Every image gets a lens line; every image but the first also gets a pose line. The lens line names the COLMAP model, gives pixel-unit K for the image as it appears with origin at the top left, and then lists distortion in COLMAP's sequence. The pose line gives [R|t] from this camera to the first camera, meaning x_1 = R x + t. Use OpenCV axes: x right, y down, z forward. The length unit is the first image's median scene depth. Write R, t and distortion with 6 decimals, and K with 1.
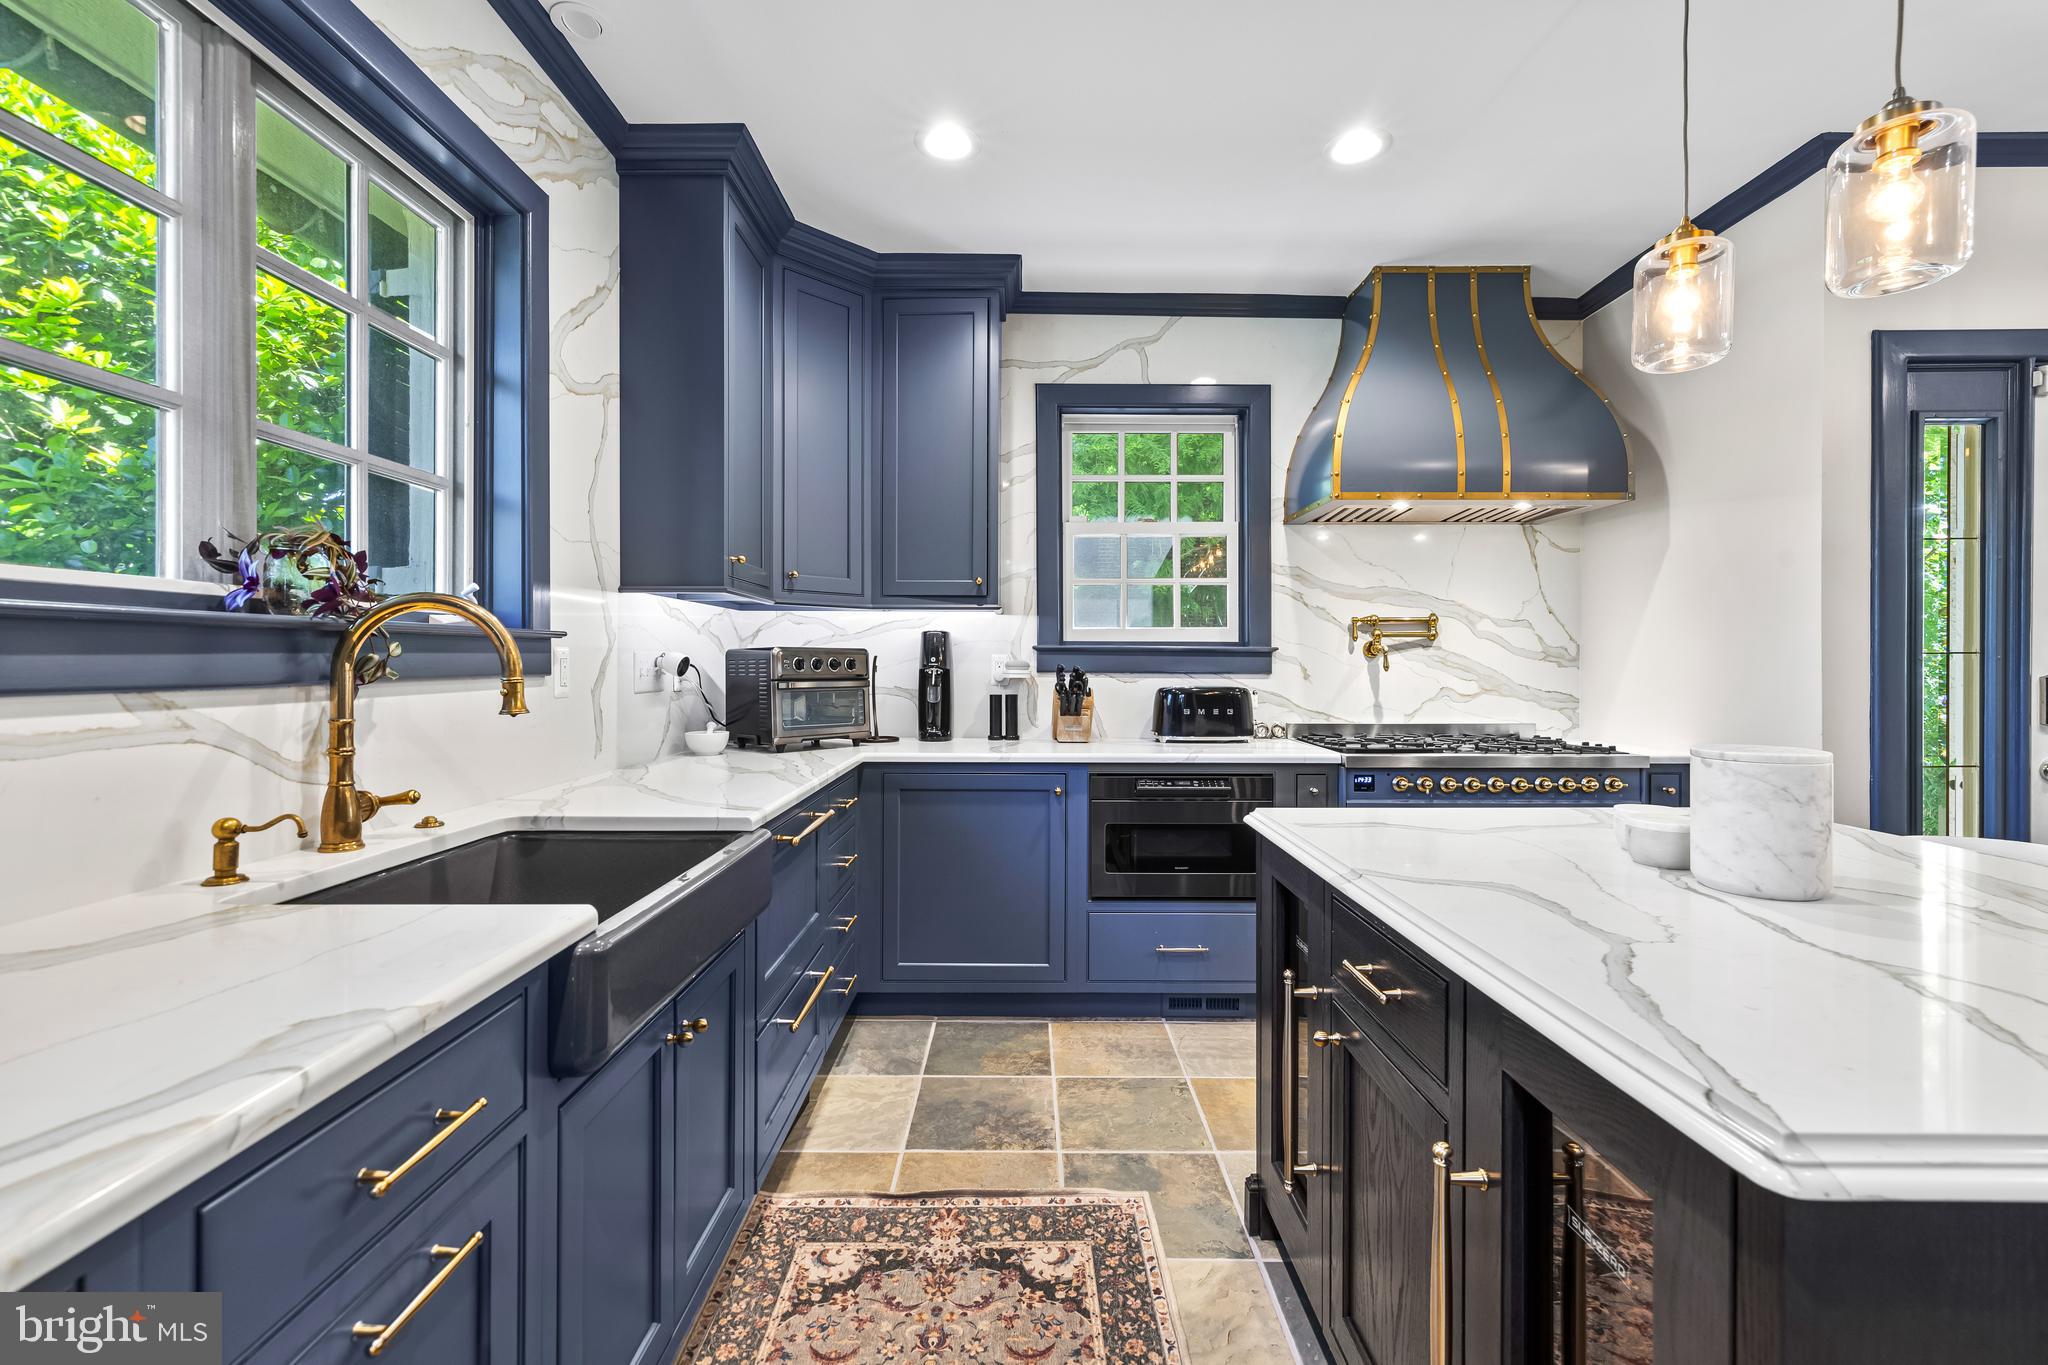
lens RADIAL K [[872.7, 0, 1023.7], [0, 872.7, 662.1], [0, 0, 1]] dist [0.001728, 0.000339]
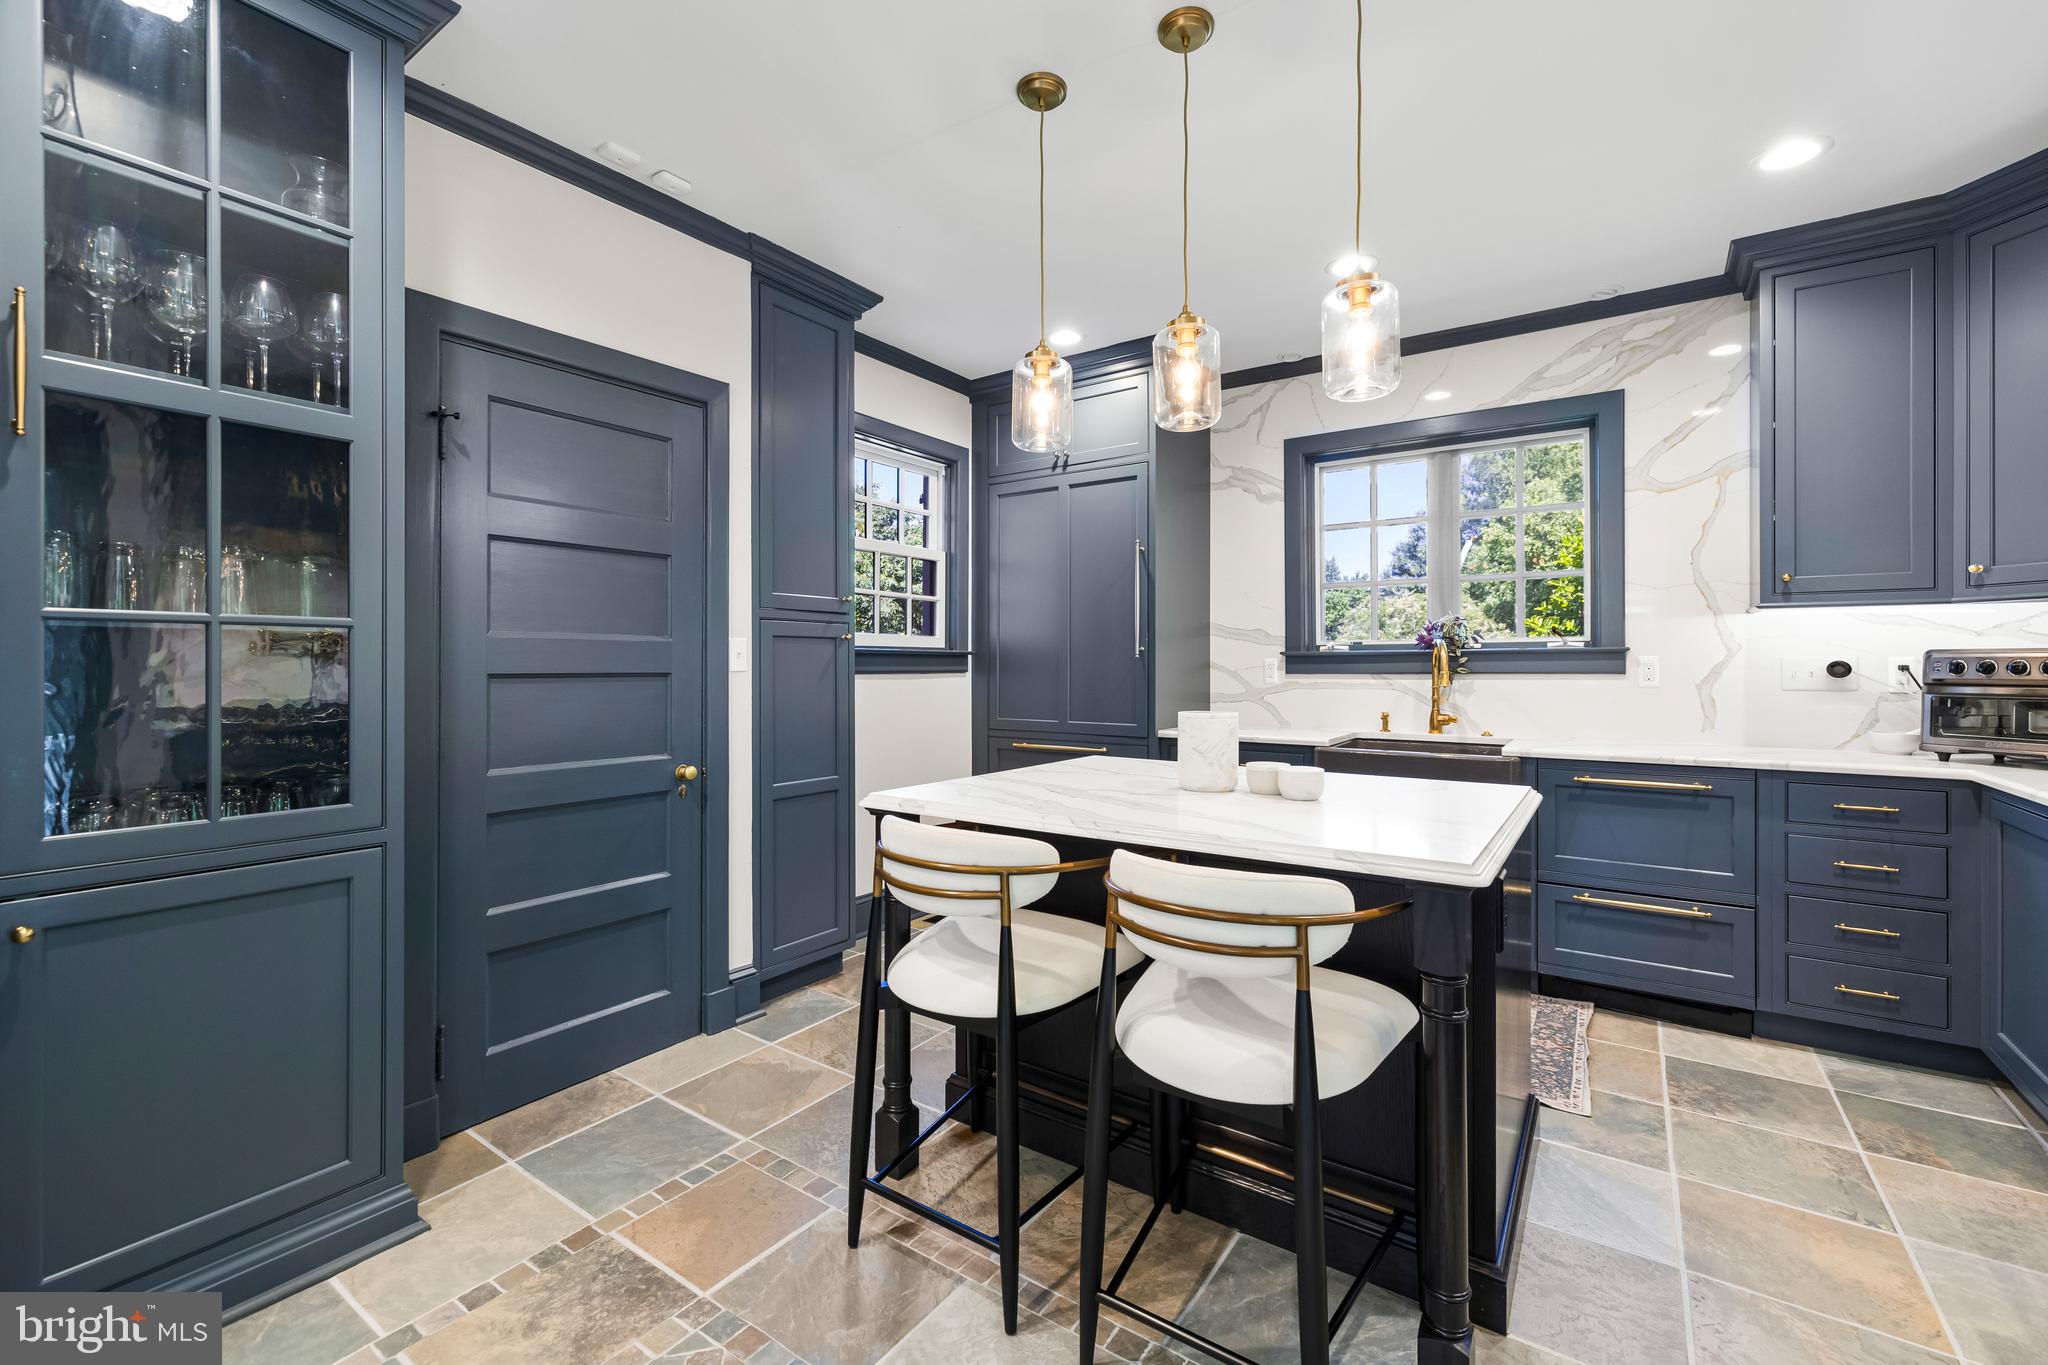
lens RADIAL K [[872.7, 0, 1023.7], [0, 872.7, 662.1], [0, 0, 1]] dist [0.001728, 0.000339]
pose [[-0.571051, -0.004686, -0.820901, 1.349029], [-0.002675, 0.999989, -0.003847, 0.002486], [0.820910, -0.000001, -0.571058, 0.913214]]
